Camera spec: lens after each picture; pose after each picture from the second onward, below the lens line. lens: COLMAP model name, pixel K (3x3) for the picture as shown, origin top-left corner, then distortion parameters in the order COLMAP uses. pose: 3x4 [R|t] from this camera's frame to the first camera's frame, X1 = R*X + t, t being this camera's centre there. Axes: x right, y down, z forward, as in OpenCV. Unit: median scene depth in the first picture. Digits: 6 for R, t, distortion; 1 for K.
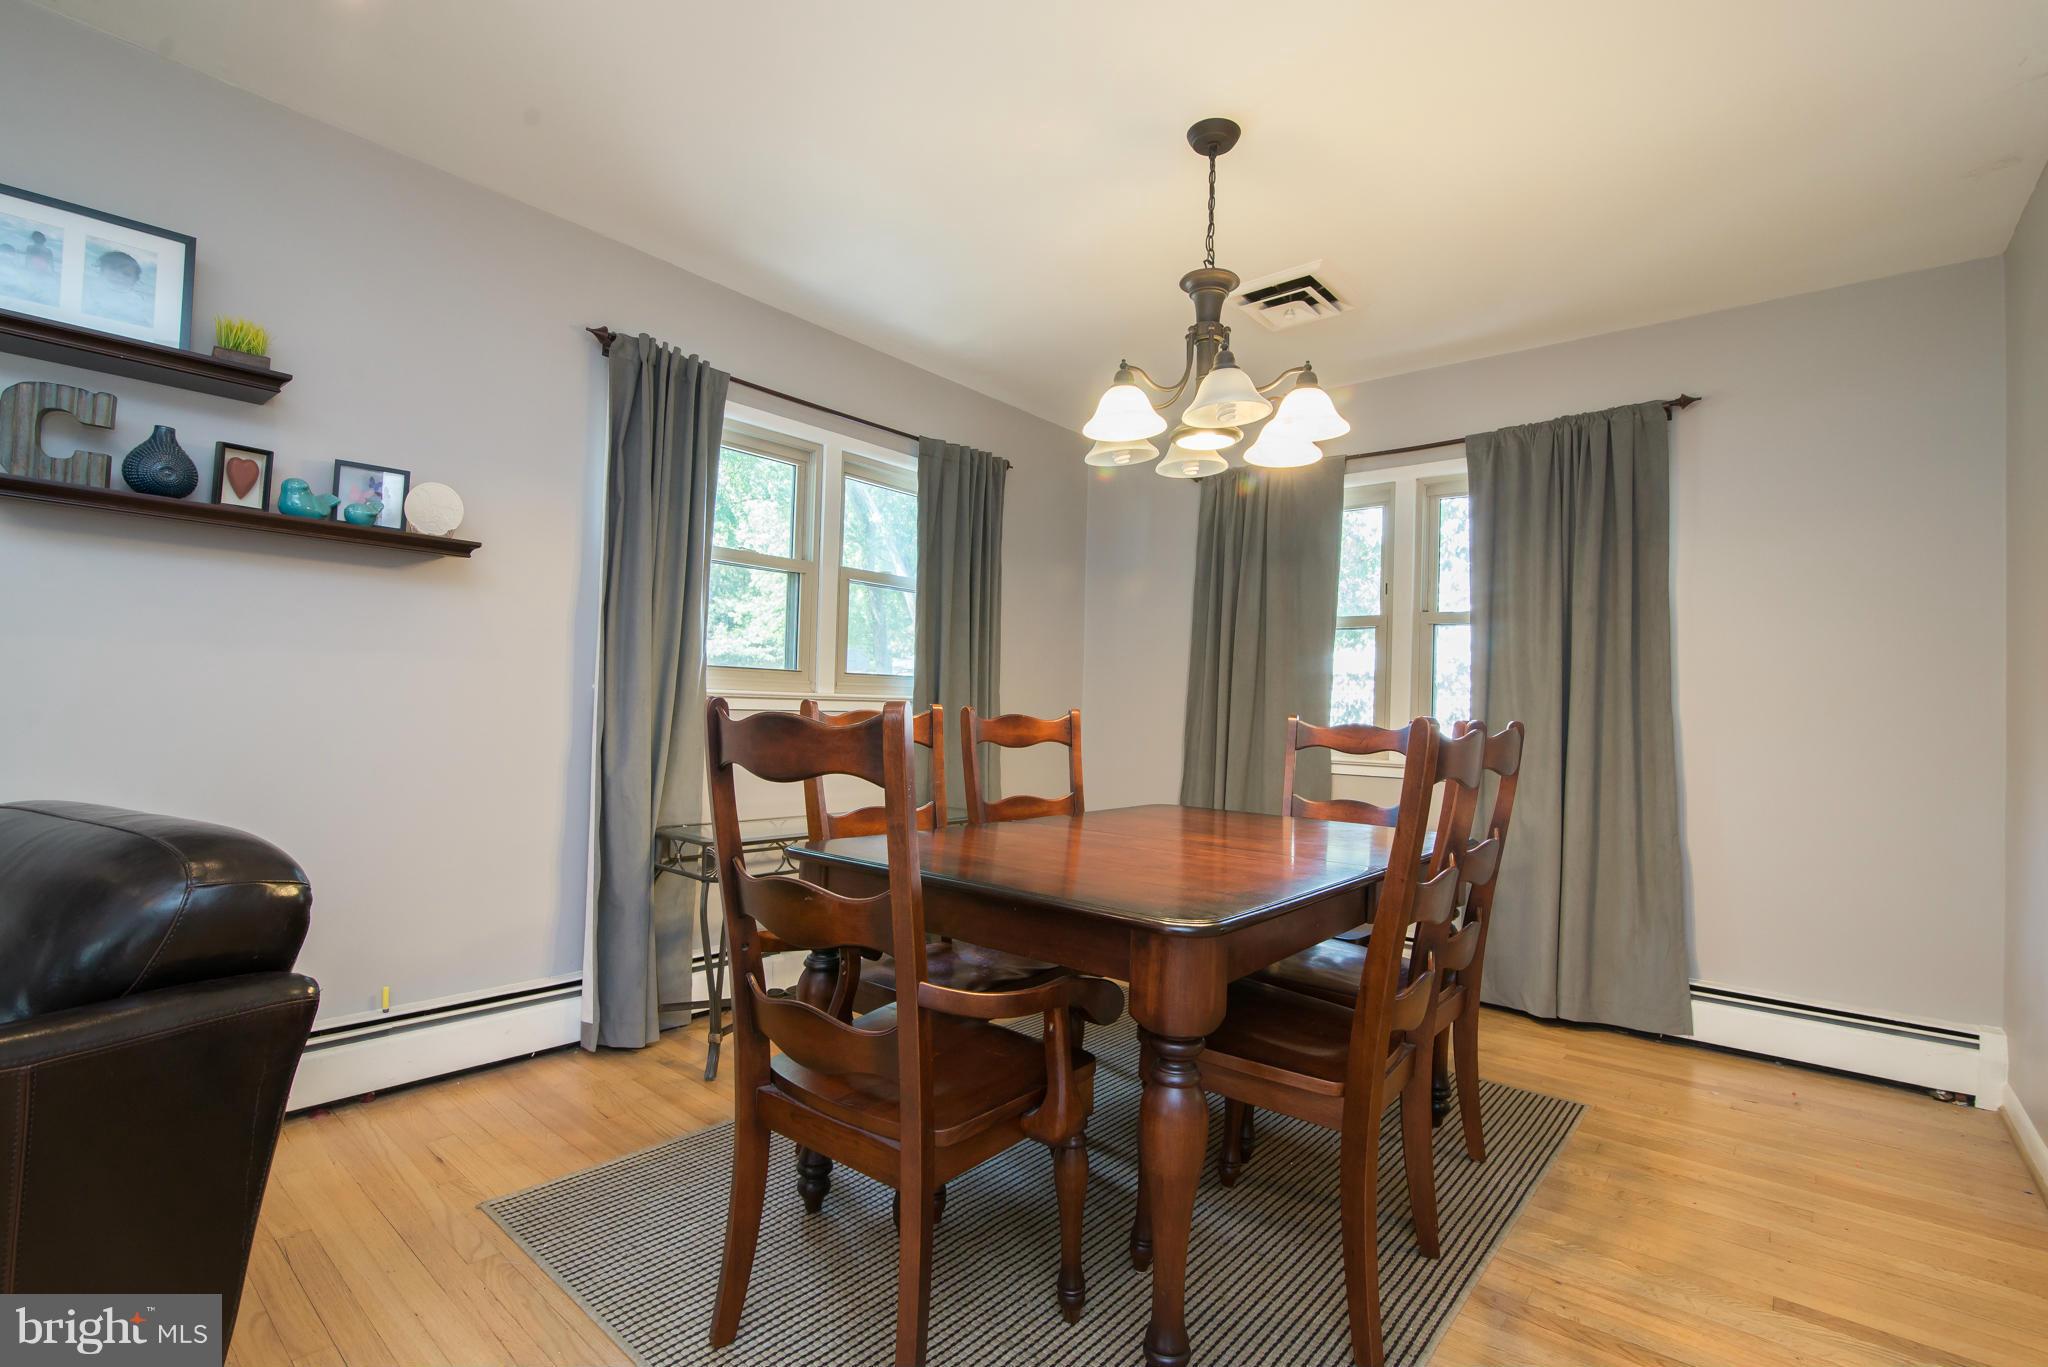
lens RADIAL K [[938.9, 0, 1014.9], [0, 938.9, 691.3], [0, 0, 1]] dist [-0.020334, 0.001760]
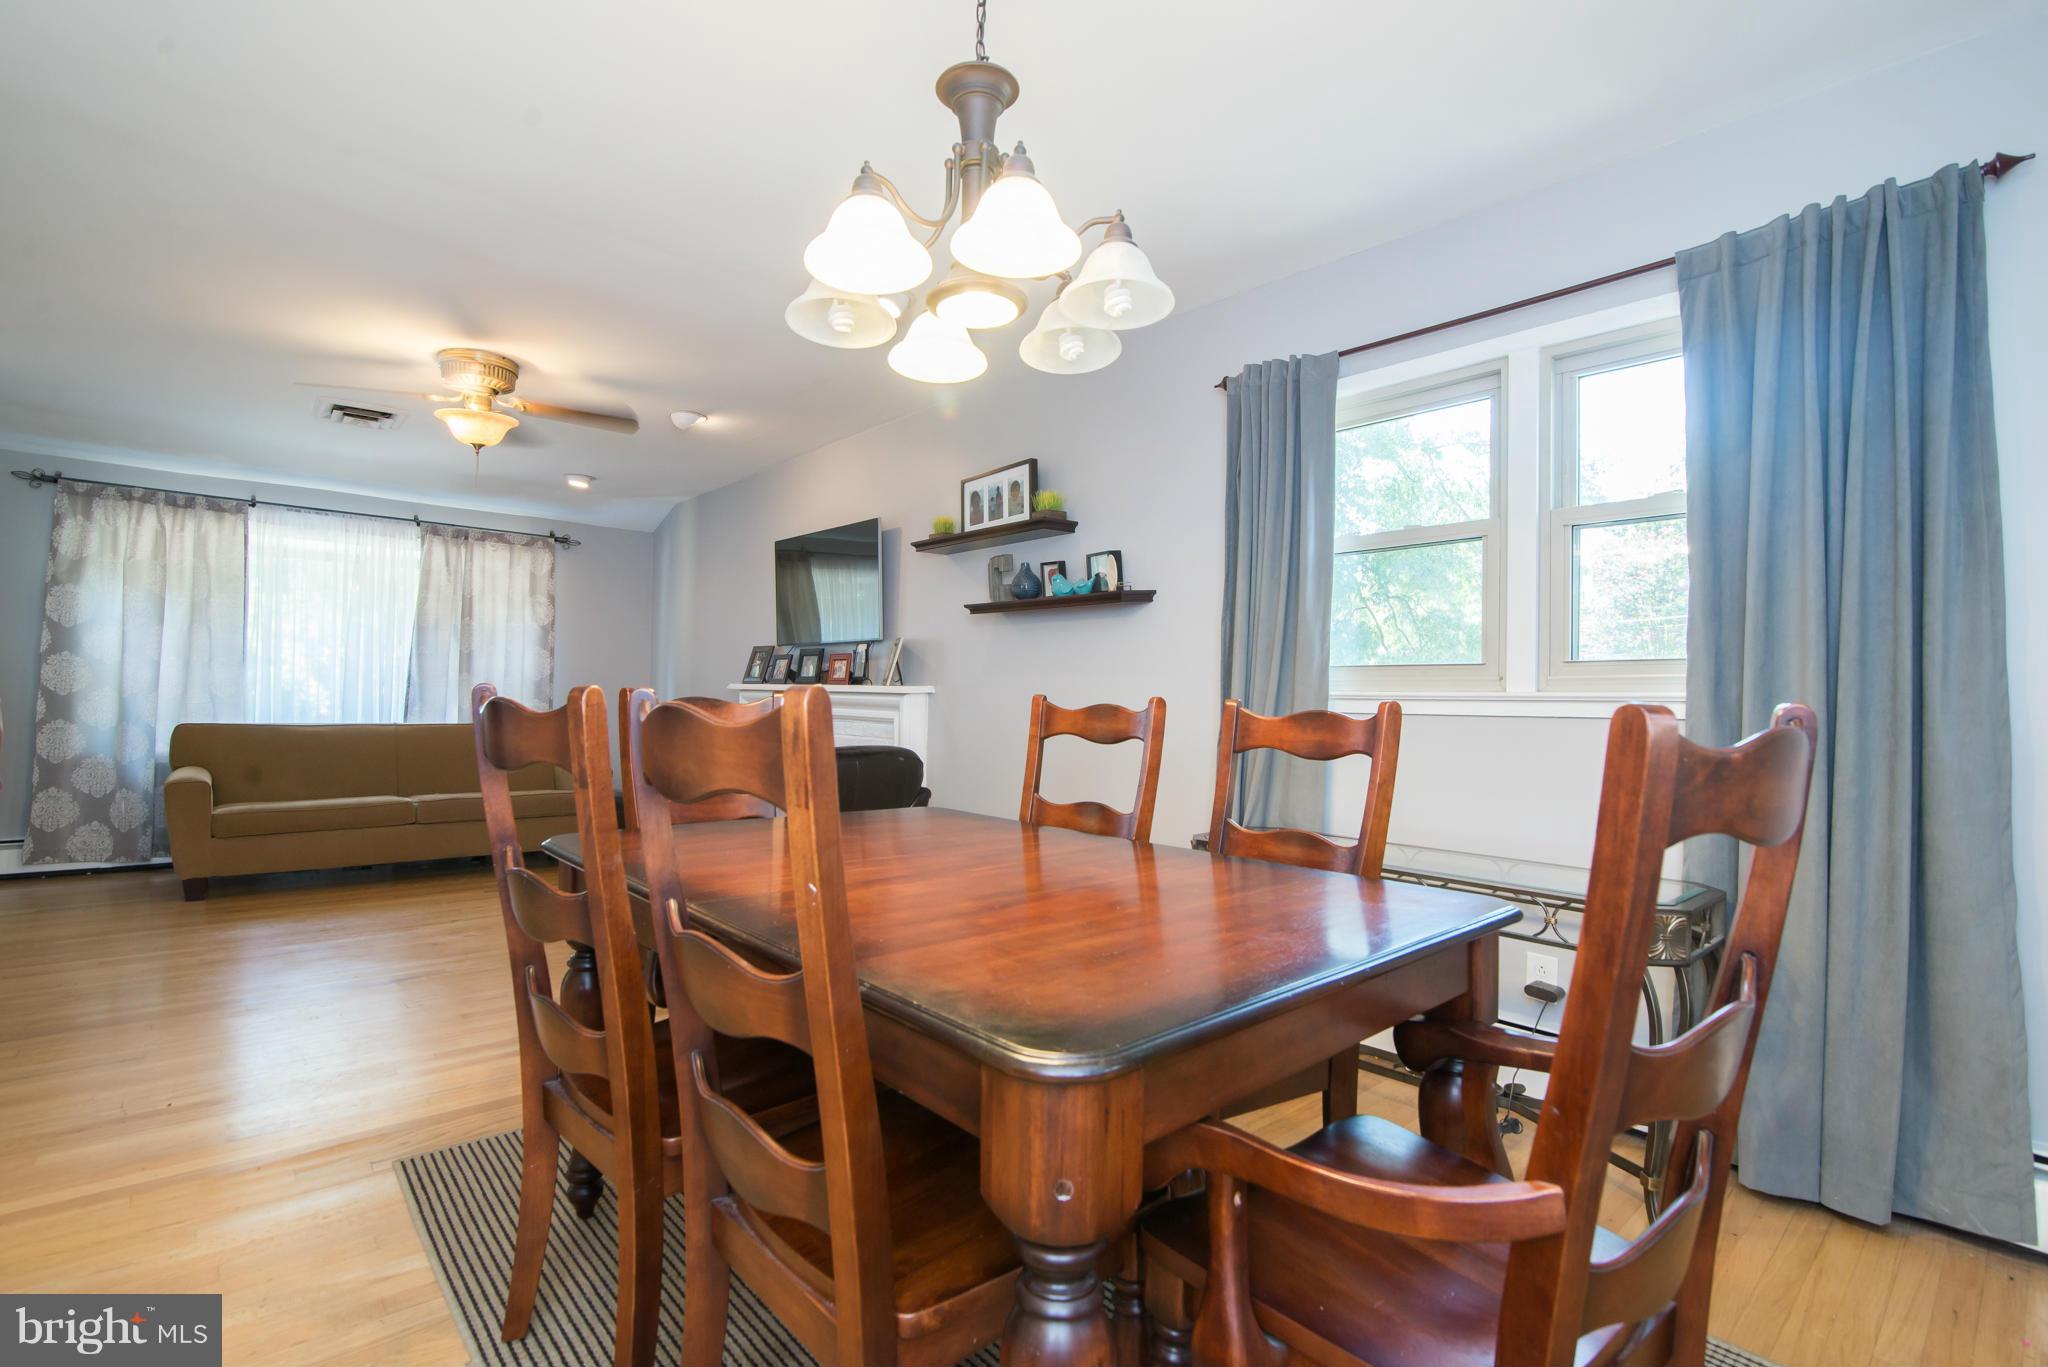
lens RADIAL K [[938.9, 0, 1014.9], [0, 938.9, 691.3], [0, 0, 1]] dist [-0.020334, 0.001760]
pose [[-0.139913, -0.038398, -0.989419, 0.633795], [-0.000922, 0.999252, -0.038650, 0.034226], [0.990163, -0.004495, -0.139844, 0.798810]]
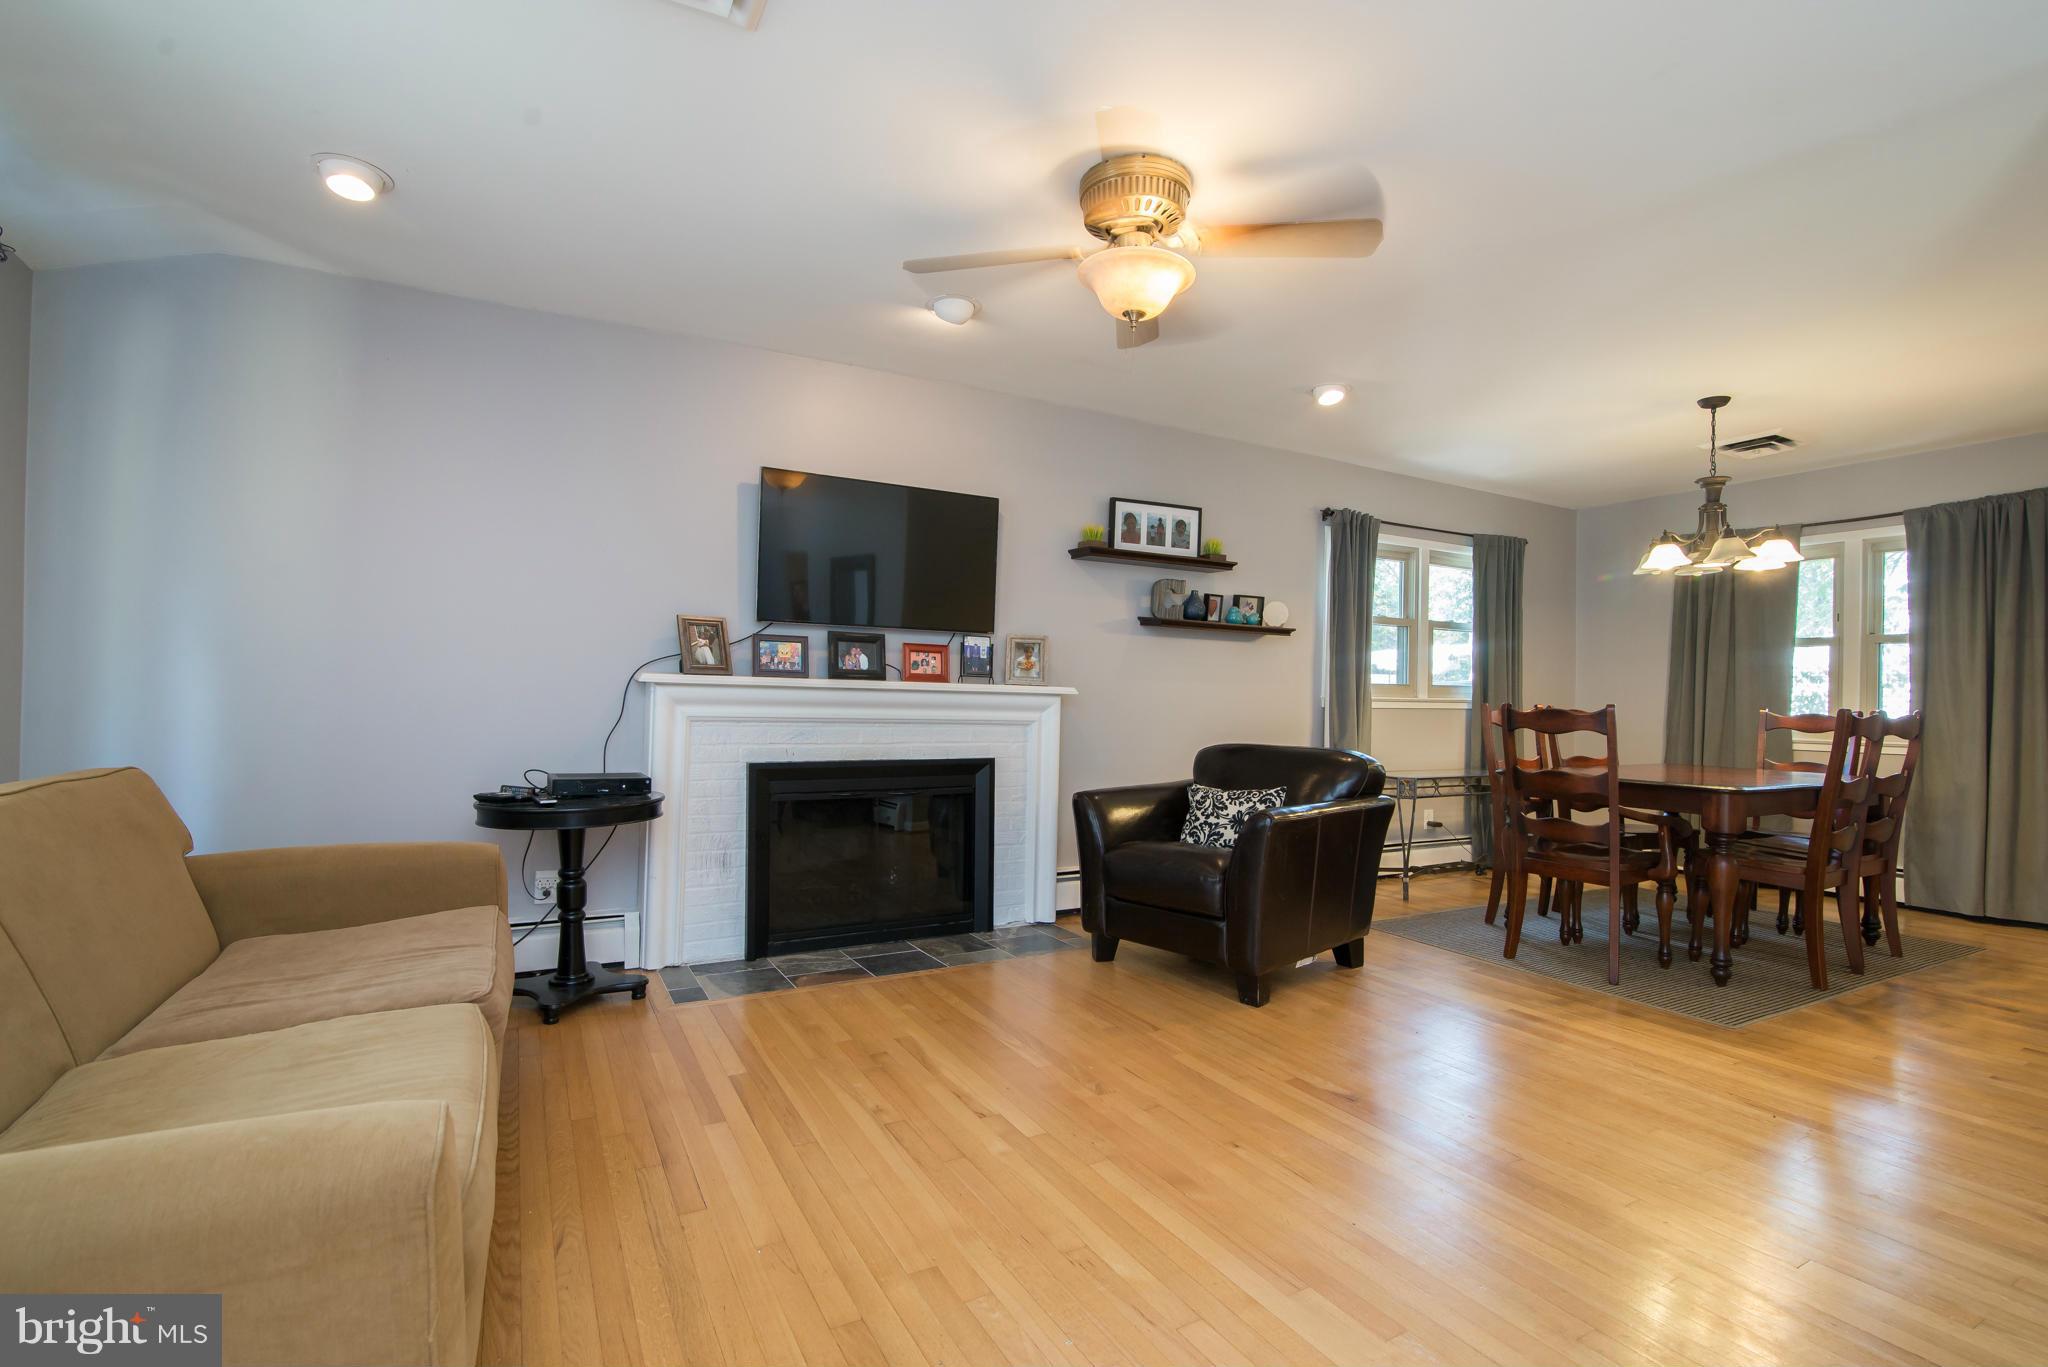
lens RADIAL K [[938.9, 0, 1014.9], [0, 938.9, 691.3], [0, 0, 1]] dist [-0.020334, 0.001760]
pose [[0.932857, -0.014516, -0.359954, -0.313398], [0.016114, 0.999869, 0.001437, -0.025015], [0.359886, -0.007141, 0.932969, -0.900499]]
